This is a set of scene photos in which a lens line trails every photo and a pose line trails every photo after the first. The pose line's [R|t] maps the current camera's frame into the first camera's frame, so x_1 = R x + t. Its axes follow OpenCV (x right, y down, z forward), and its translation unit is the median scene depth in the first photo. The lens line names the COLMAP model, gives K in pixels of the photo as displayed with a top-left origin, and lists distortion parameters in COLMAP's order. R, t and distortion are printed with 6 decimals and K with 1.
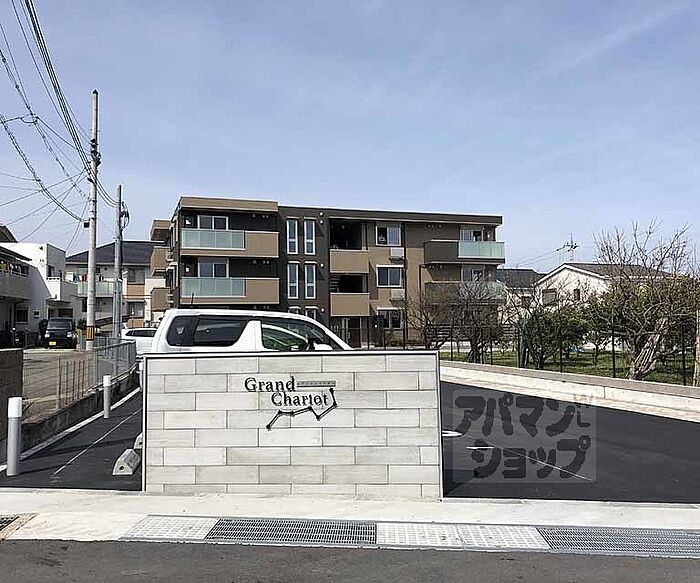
lens RADIAL K [[626.5, 0, 350.0], [0, 626.5, 291.5], [0, 0, 1]] dist [0.010885, -0.000215]
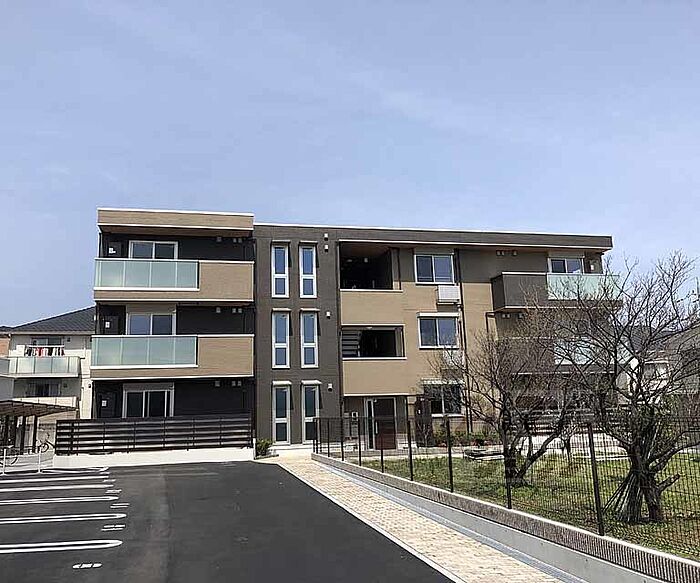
lens RADIAL K [[633.3, 0, 338.0], [0, 633.3, 269.6], [0, 0, 1]] dist [0.009252, -0.010397]
pose [[0.992075, -0.040337, -0.118998, 0.043465], [0.020543, 0.986397, -0.163091, 0.018176], [0.123958, 0.159354, 0.979408, 0.369128]]
